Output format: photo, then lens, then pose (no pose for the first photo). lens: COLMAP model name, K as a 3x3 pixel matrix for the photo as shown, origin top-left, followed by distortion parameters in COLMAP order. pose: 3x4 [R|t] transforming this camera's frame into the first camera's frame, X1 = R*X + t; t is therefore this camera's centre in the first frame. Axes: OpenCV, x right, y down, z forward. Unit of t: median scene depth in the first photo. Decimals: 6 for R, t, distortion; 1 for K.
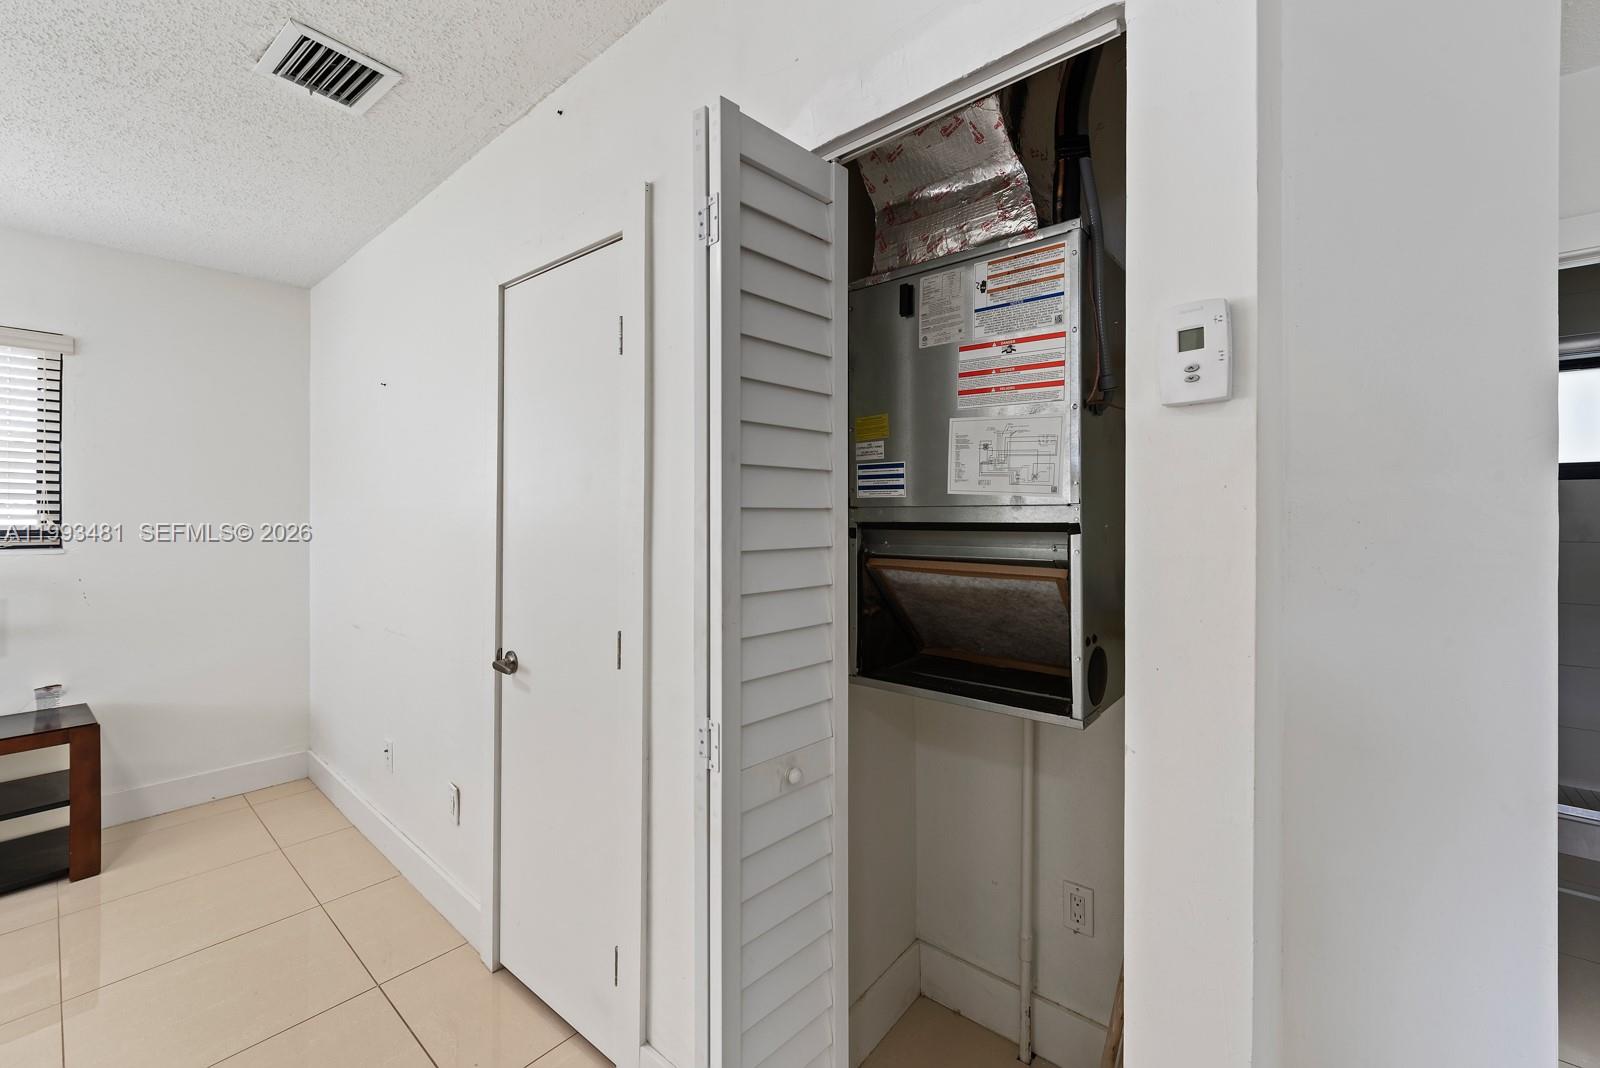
lens RADIAL K [[654.8, 0, 800.8], [0, 654.8, 521.4], [0, 0, 1]] dist [0.001090, 0.000084]
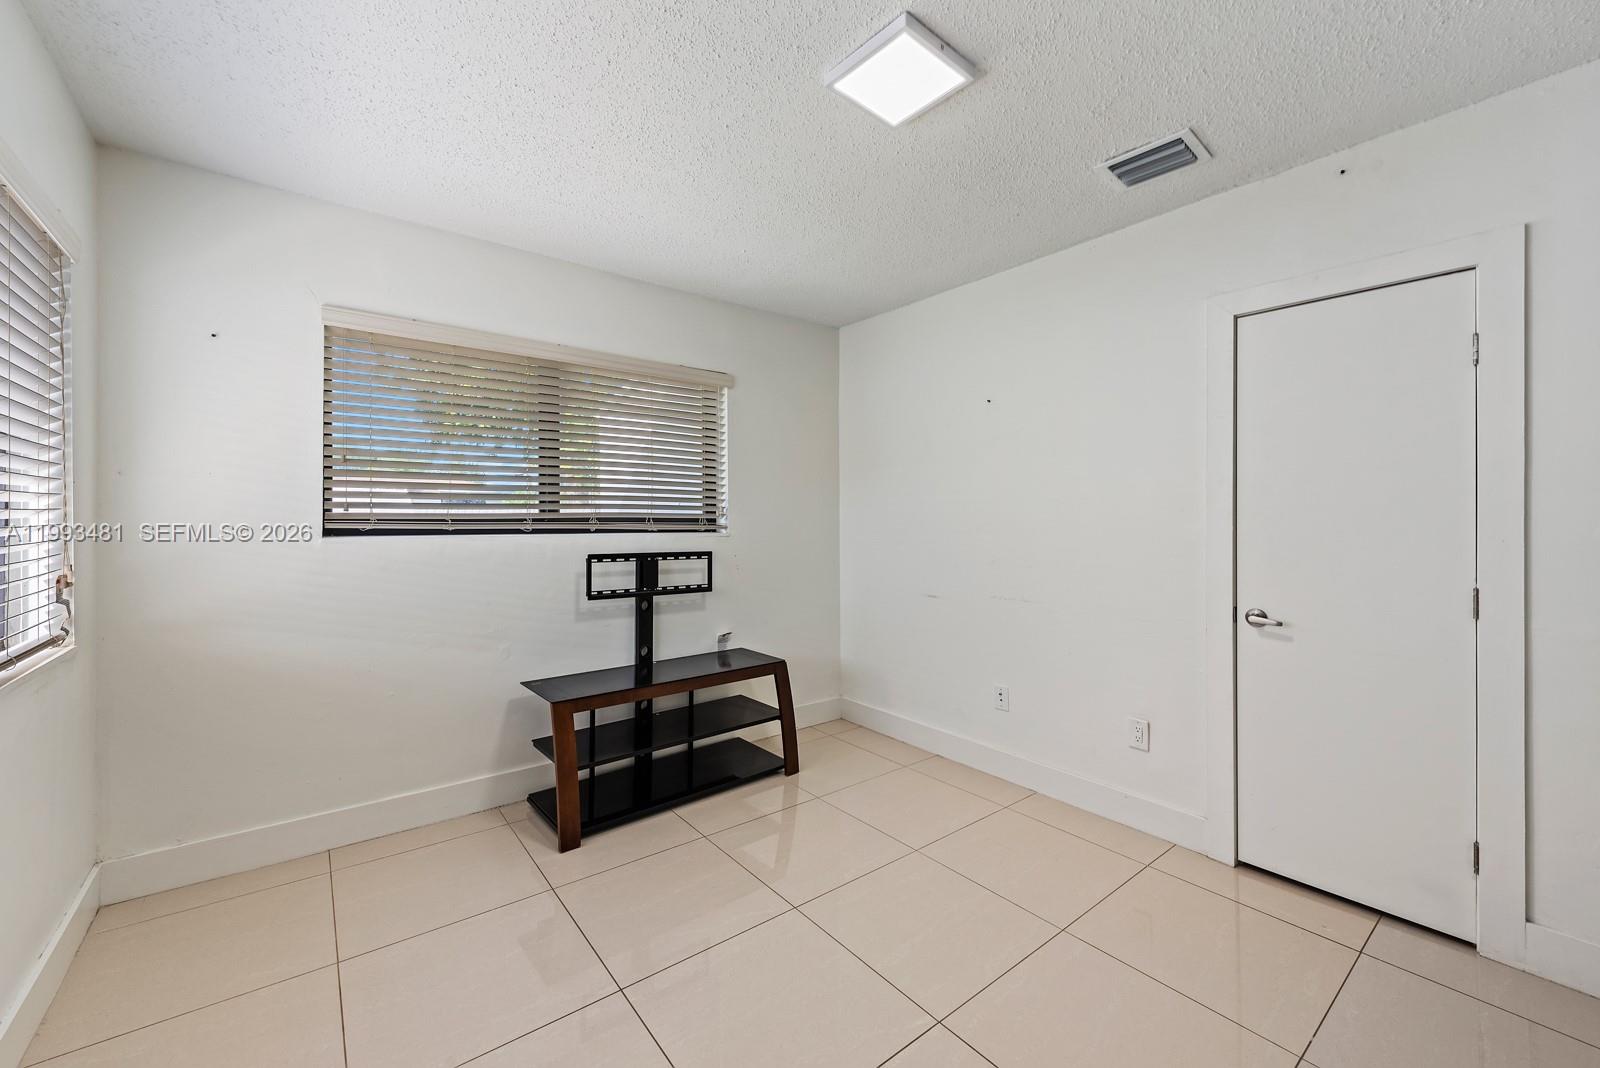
lens RADIAL K [[629.8, 0, 795.0], [0, 629.8, 526.7], [0, 0, 1]] dist [0.007122, -0.000134]
pose [[0.981240, -0.001184, -0.192787, -0.816072], [0.001762, 0.999994, 0.002827, 0.028428], [0.192783, -0.003113, 0.981236, -0.266425]]
